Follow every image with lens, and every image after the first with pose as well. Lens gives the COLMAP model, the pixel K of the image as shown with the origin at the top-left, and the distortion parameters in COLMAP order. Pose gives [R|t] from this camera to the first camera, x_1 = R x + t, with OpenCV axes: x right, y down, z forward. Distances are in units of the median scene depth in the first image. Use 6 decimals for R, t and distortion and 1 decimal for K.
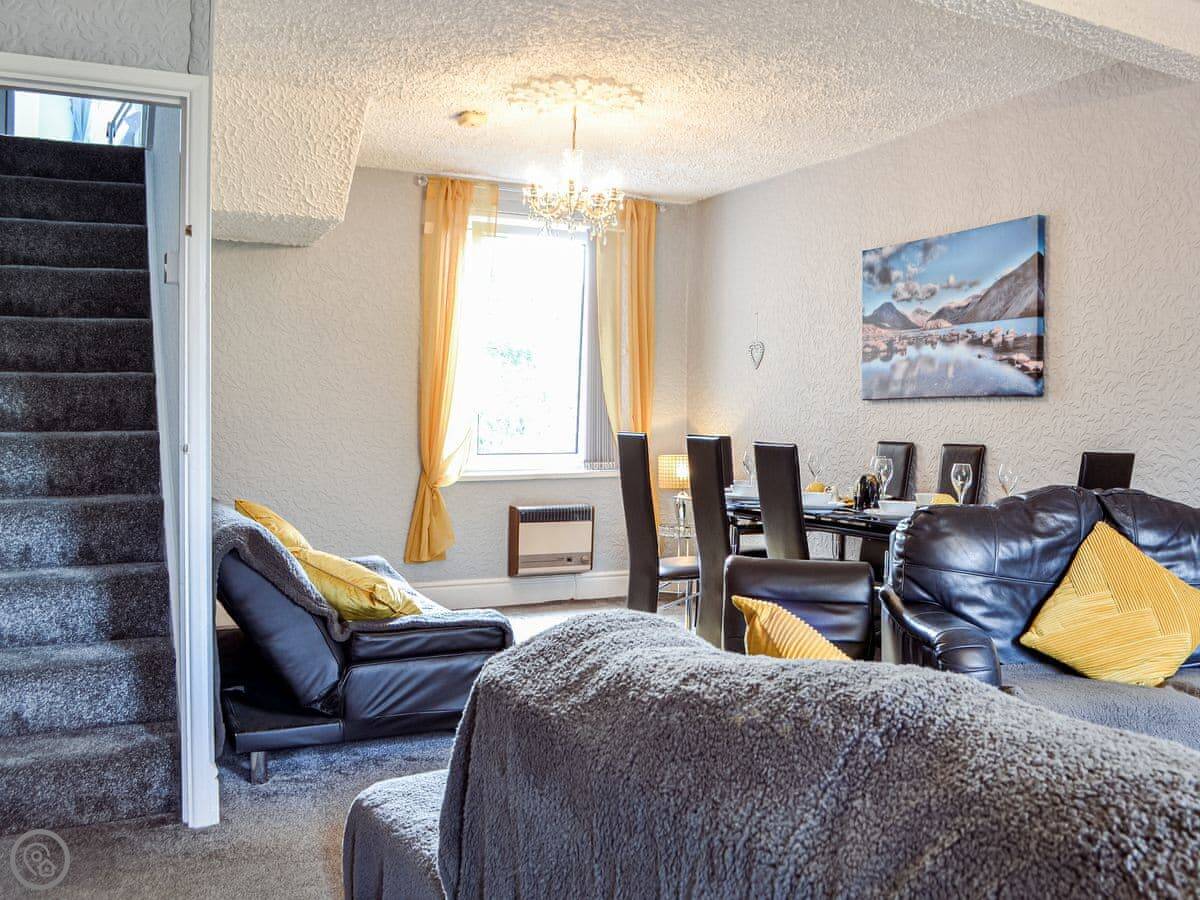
lens RADIAL K [[1123.7, 0, 600.8], [0, 1123.7, 440.3], [0, 0, 1]] dist [-0.072049, -0.010995]
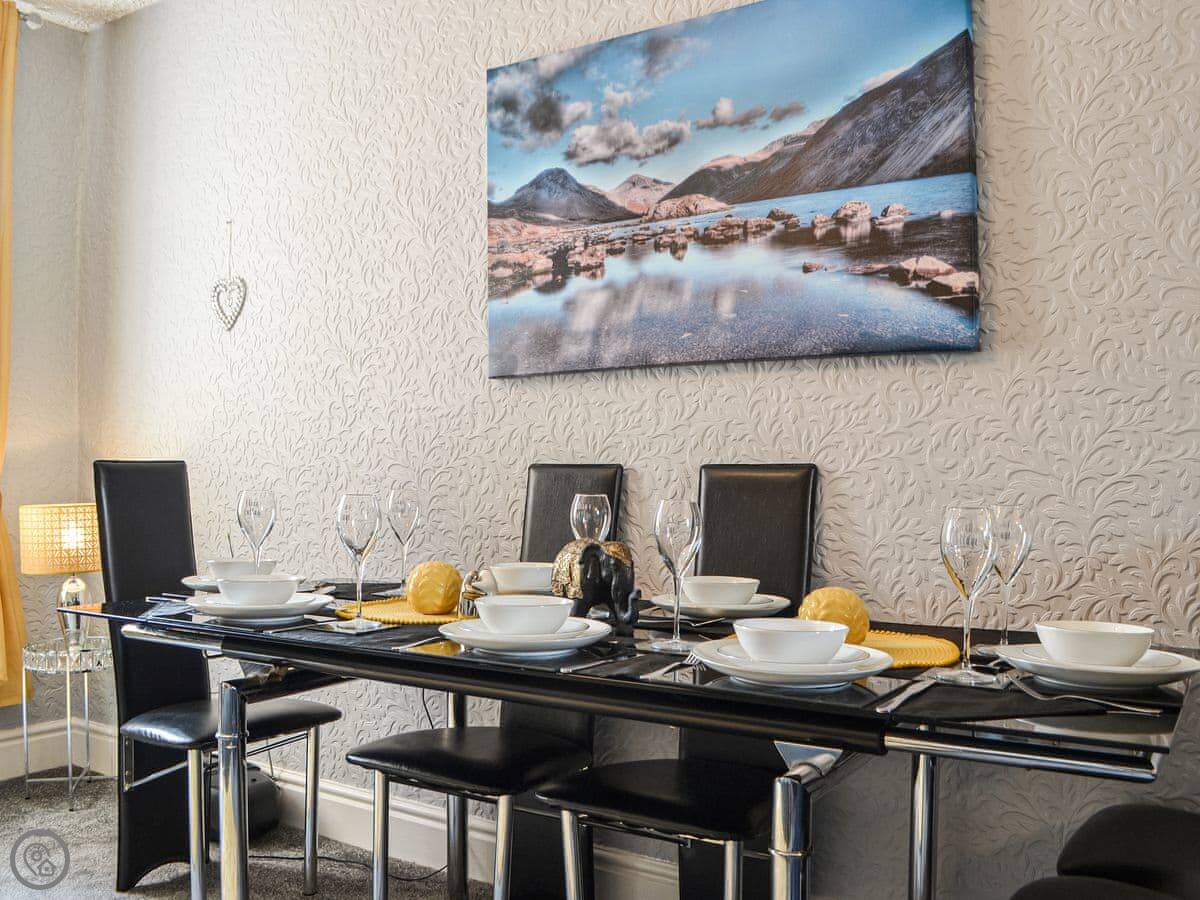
lens RADIAL K [[1123.7, 0, 600.8], [0, 1123.7, 440.3], [0, 0, 1]] dist [-0.072049, -0.010995]
pose [[0.862037, -0.000221, 0.506846, 0.035352], [0.017537, 0.999414, -0.029392, 0.005716], [-0.506542, 0.034226, 0.861536, 0.609528]]
